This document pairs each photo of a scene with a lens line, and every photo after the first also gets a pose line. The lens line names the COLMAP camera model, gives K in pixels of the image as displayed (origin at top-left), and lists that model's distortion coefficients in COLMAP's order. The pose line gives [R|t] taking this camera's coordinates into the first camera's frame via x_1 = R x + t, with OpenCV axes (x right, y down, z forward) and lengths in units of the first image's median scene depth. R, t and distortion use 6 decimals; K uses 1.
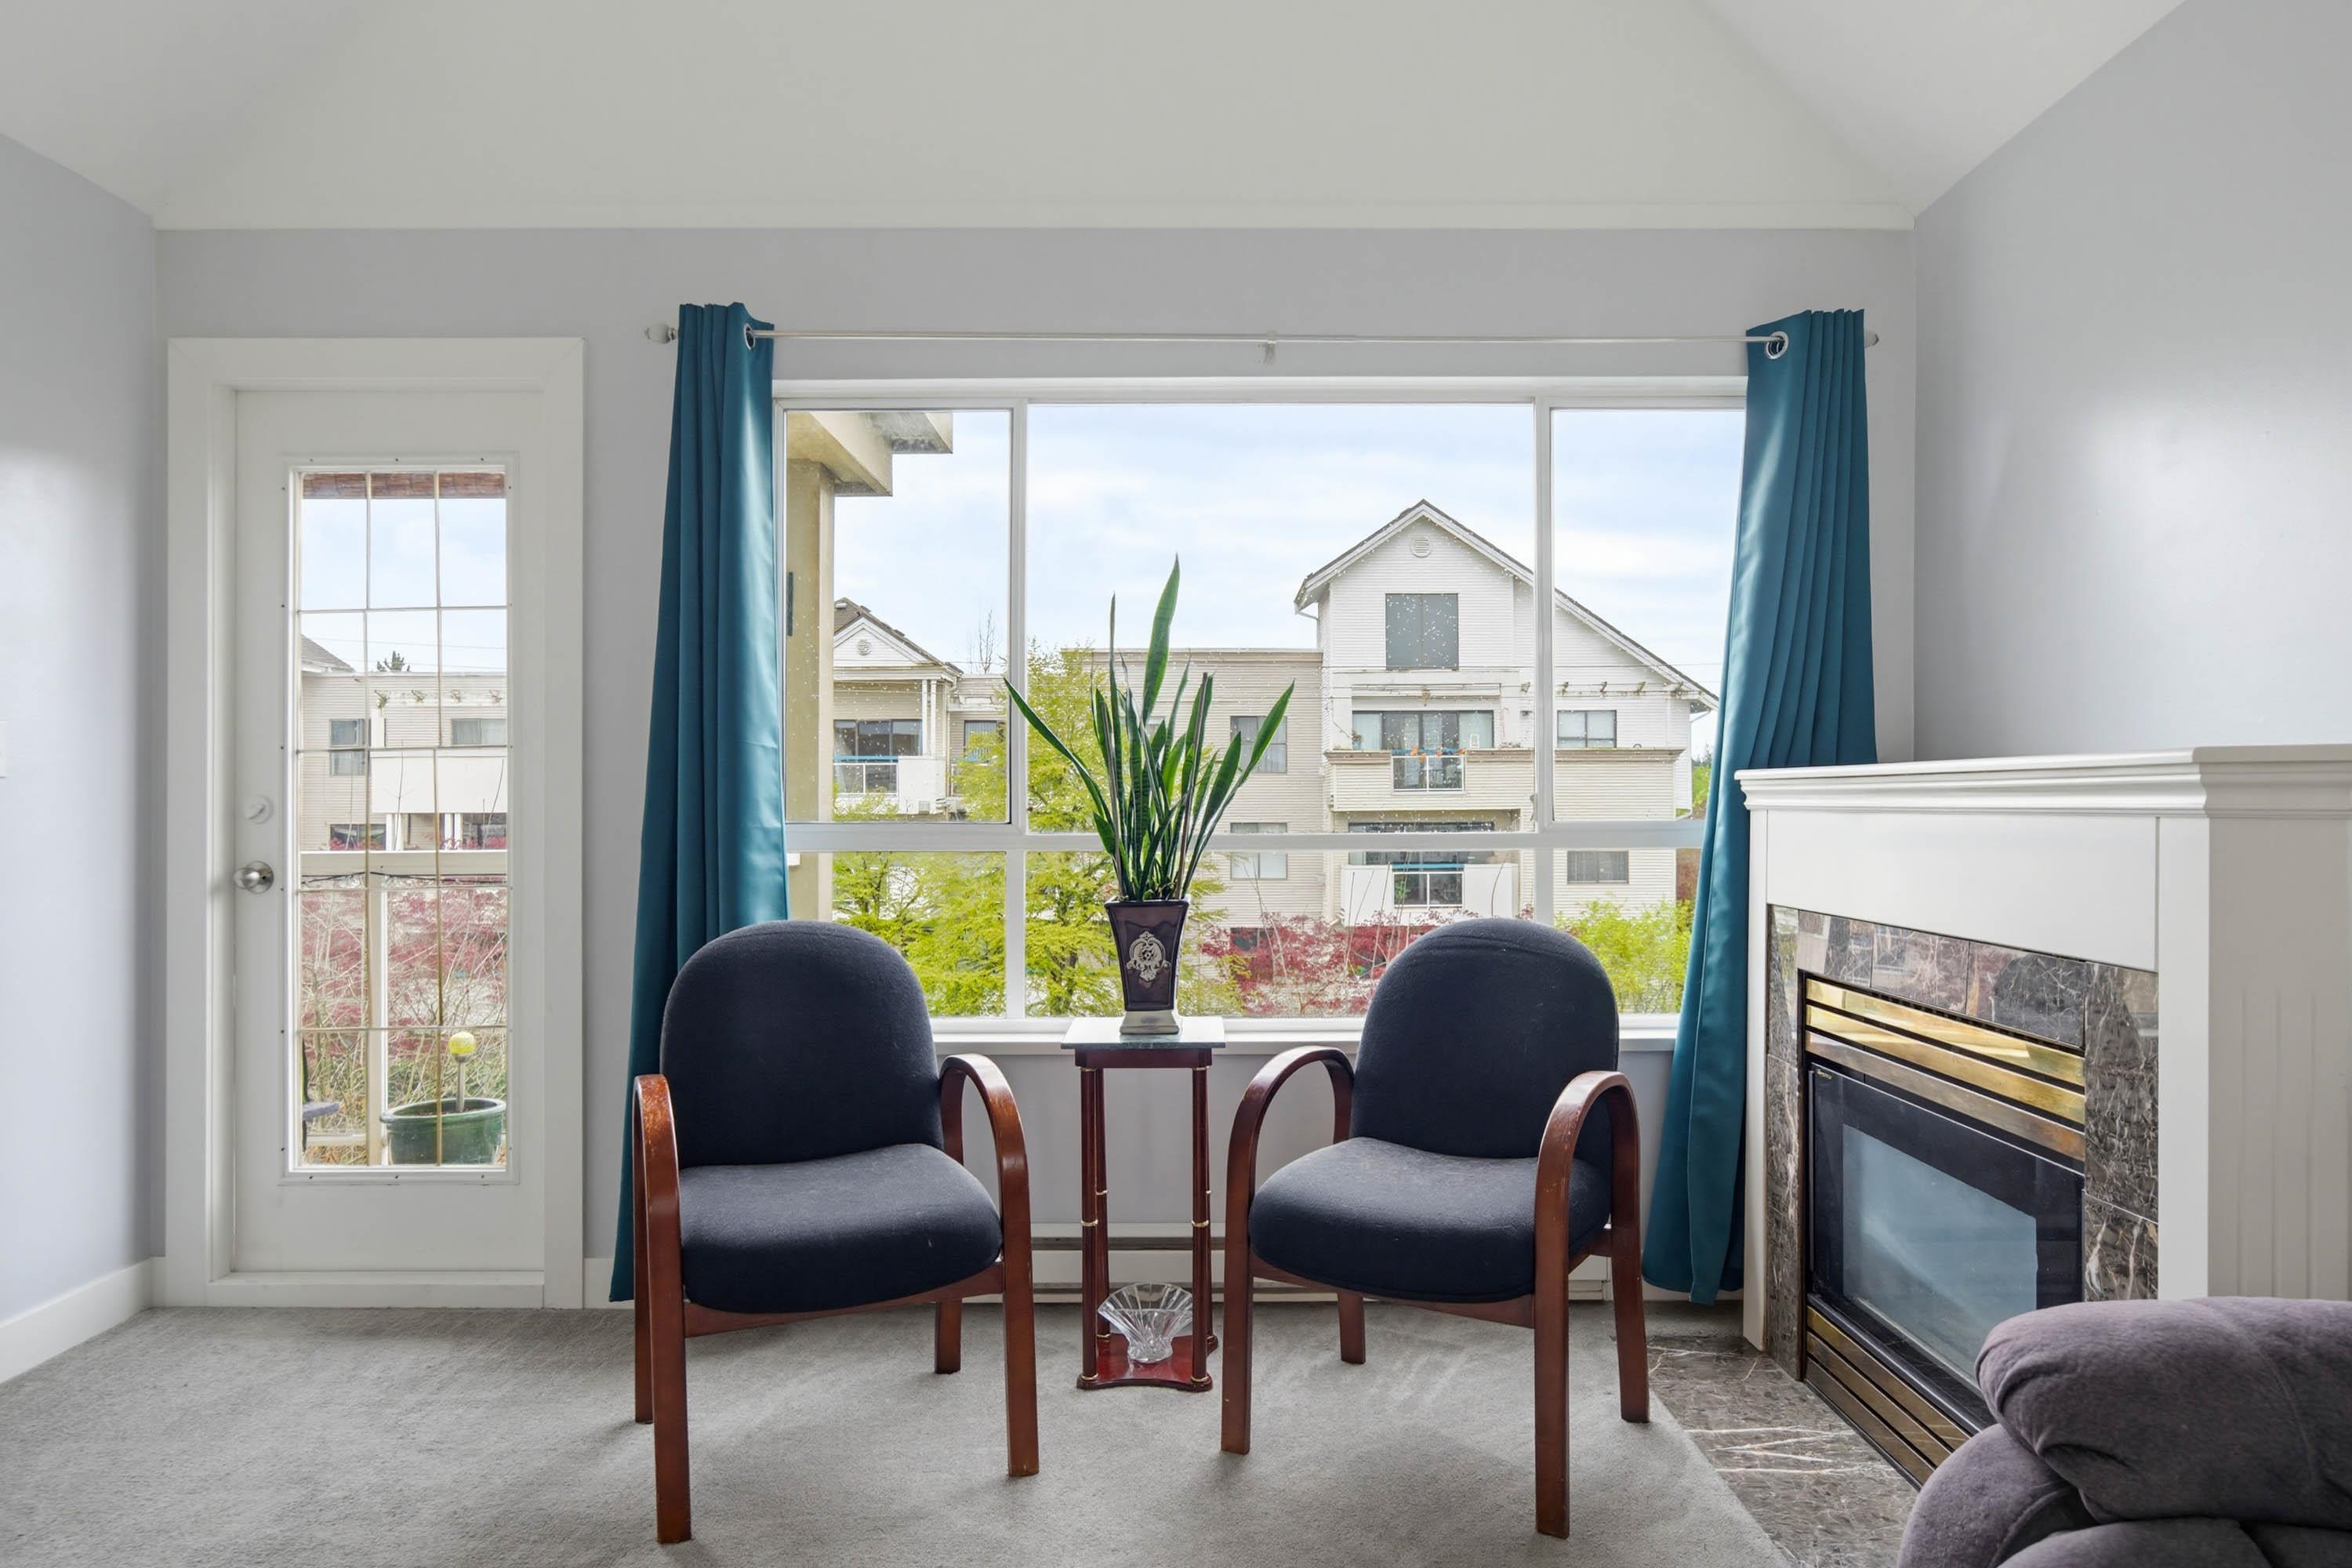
lens RADIAL K [[1481.1, 0, 1173.1], [0, 1481.1, 795.6], [0, 0, 1]] dist [-0.047981, 0.056389]
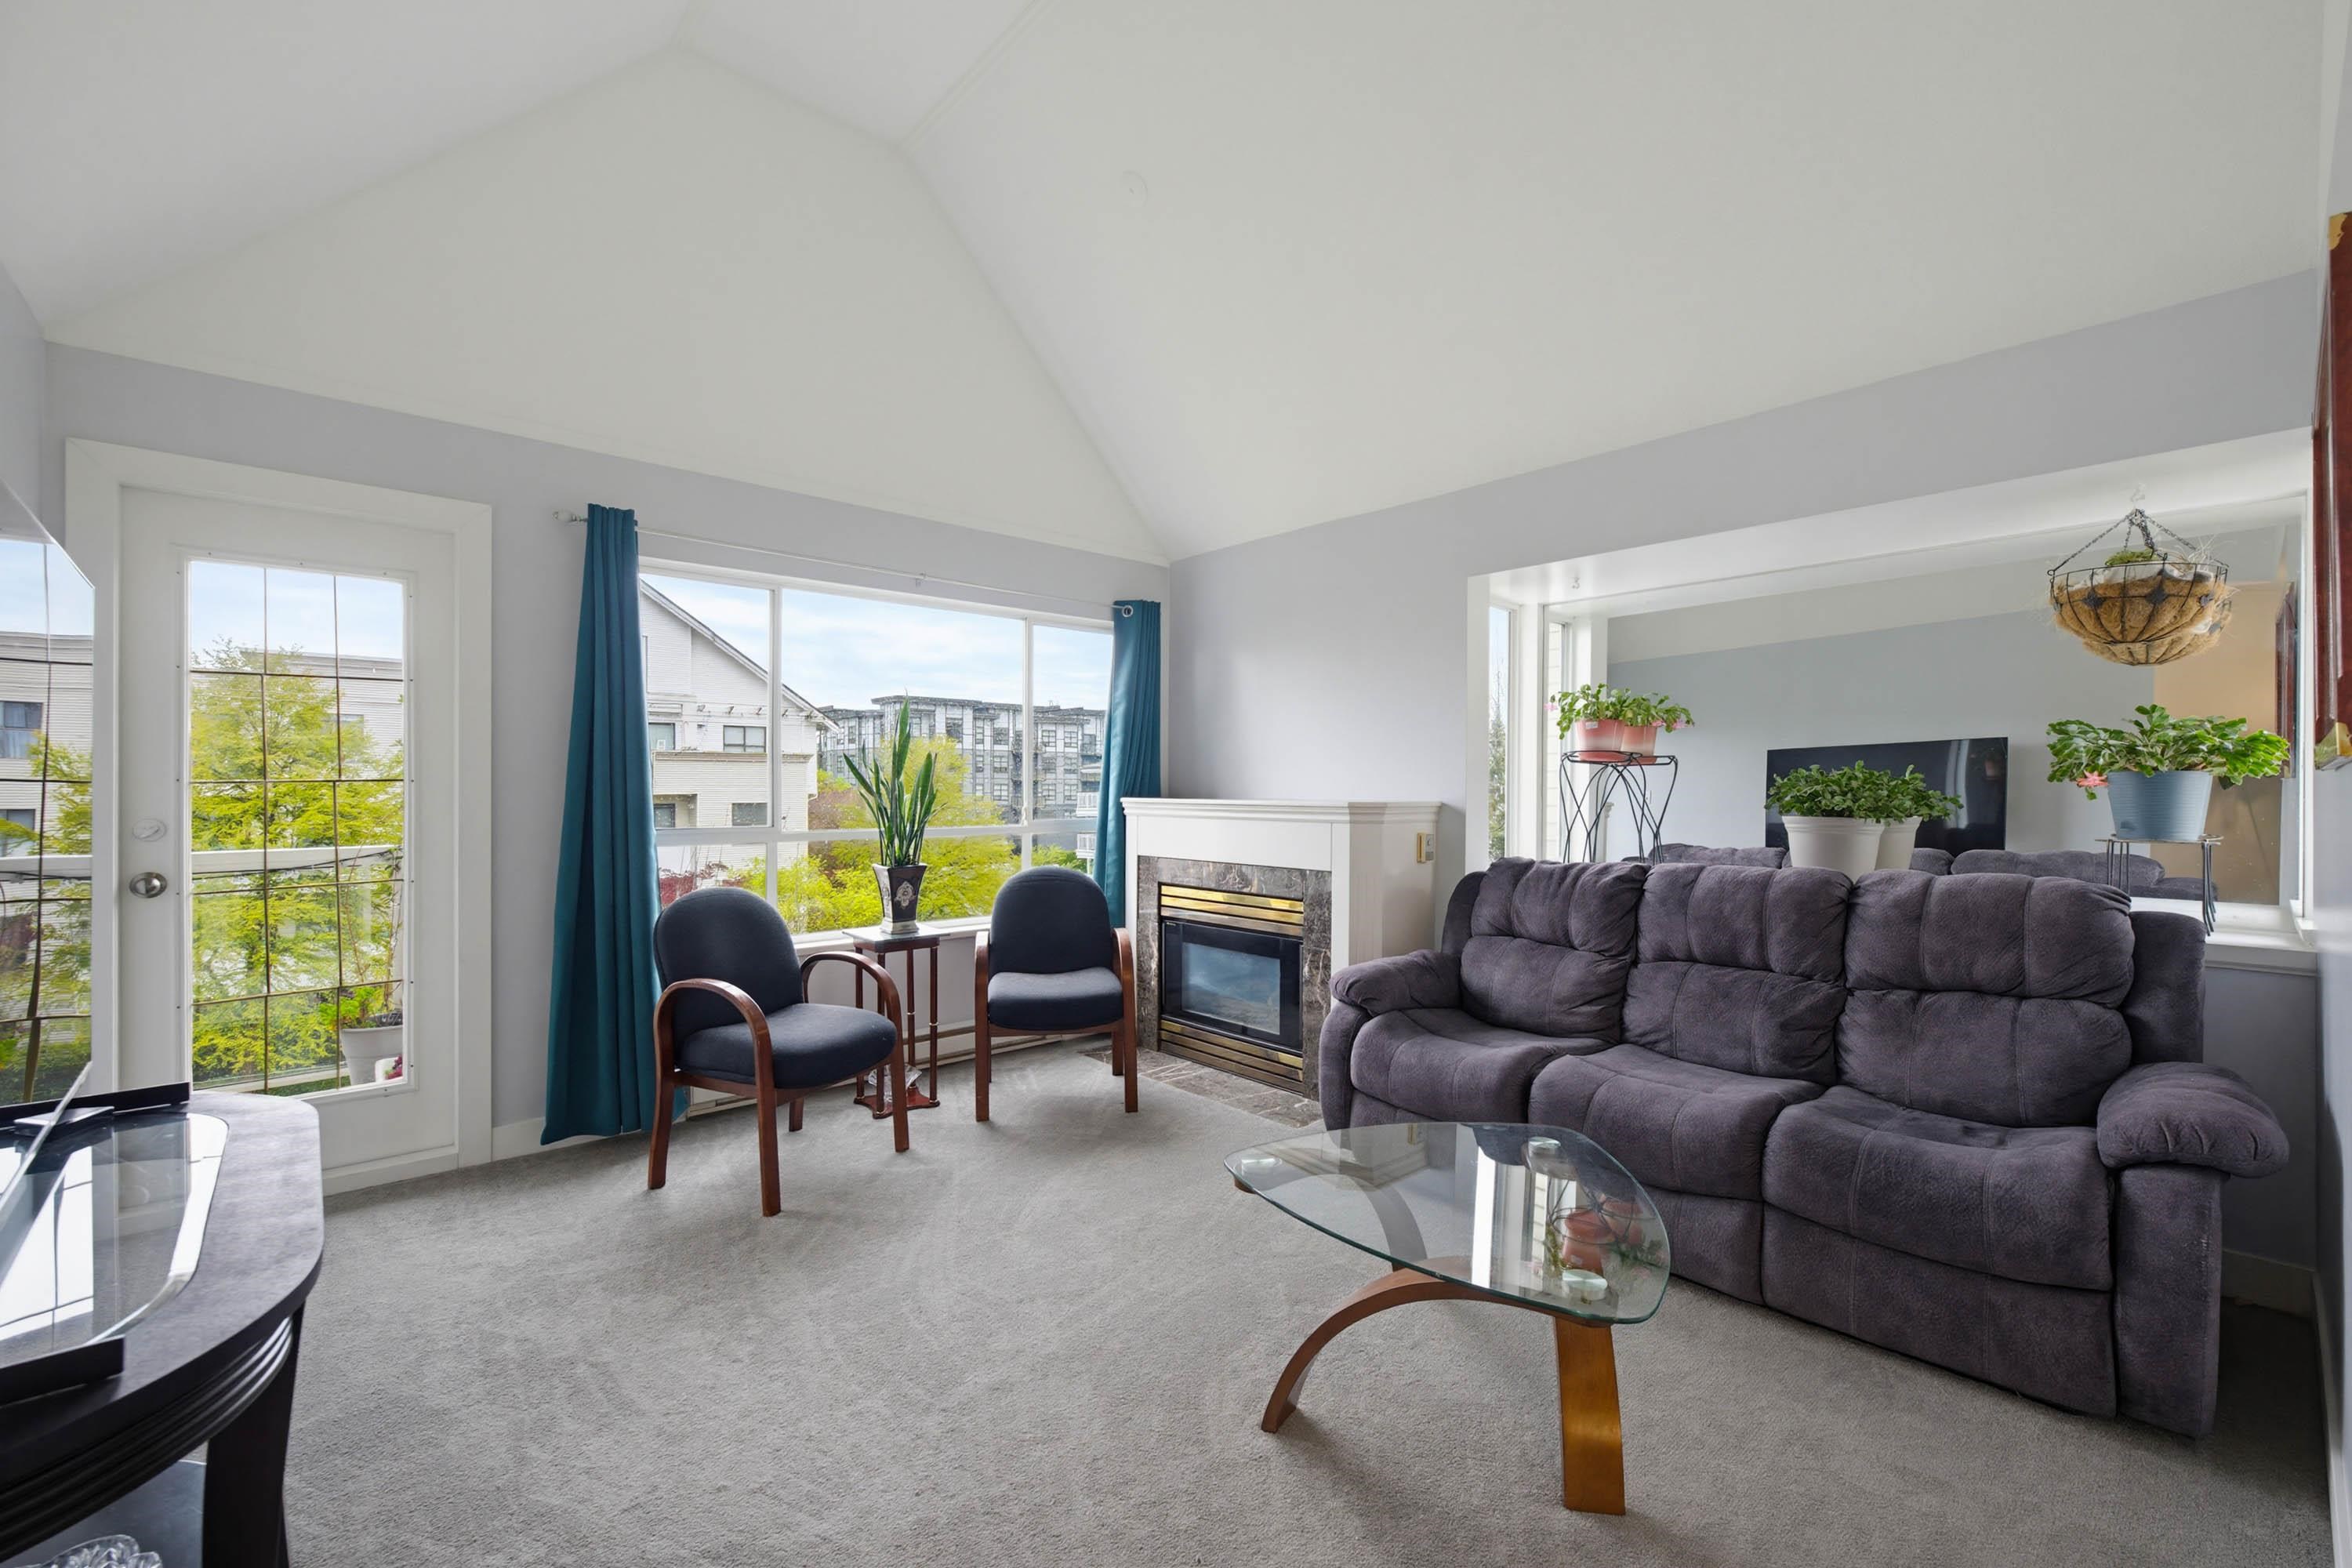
lens RADIAL K [[1004.3, 0, 1190.9], [0, 1004.3, 784.7], [0, 0, 1]] dist [0.000957, 0.000123]
pose [[0.738340, 0.005102, 0.674409, -0.605438], [-0.007463, 0.999972, 0.000606, -0.039550], [-0.674387, -0.005481, 0.738357, -0.238640]]
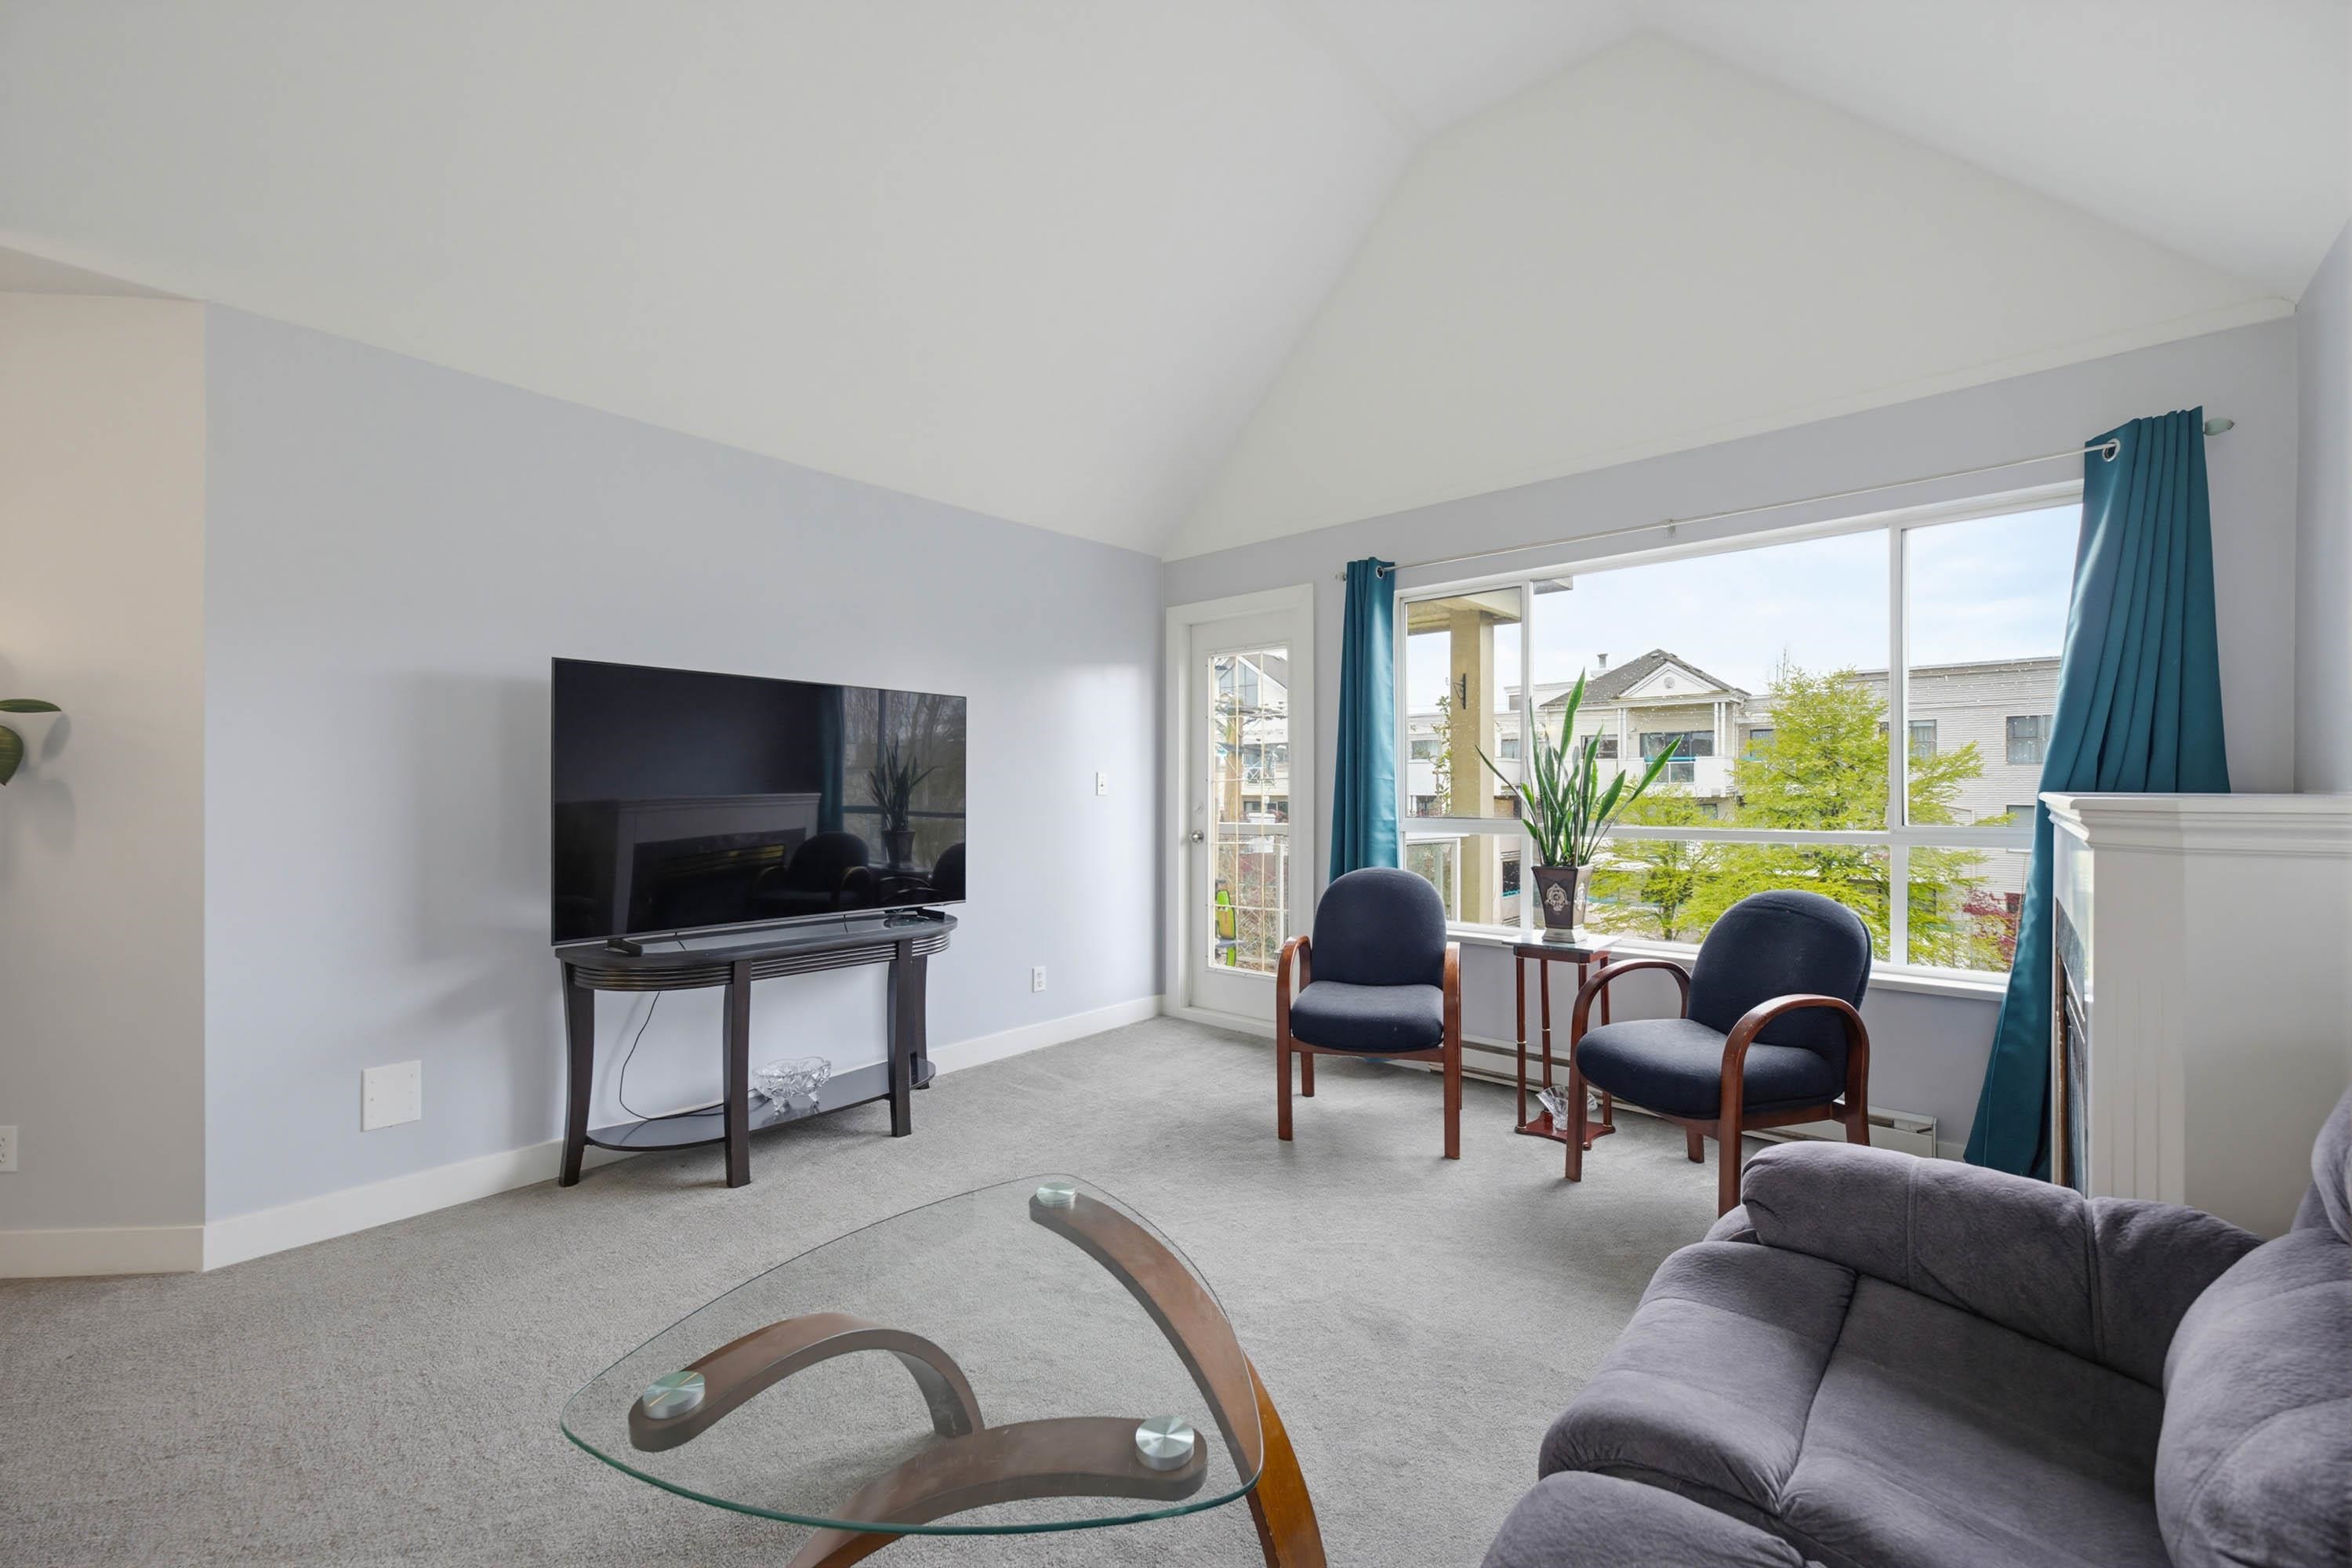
lens RADIAL K [[936.8, 0, 1176.0], [0, 936.8, 784.0], [0, 0, 1]] dist [0.000141, 0.000465]
pose [[0.747299, -0.004774, -0.664471, 0.365852], [0.006212, 0.999981, -0.000197, -0.029178], [0.664459, -0.003980, 0.747314, -0.135607]]
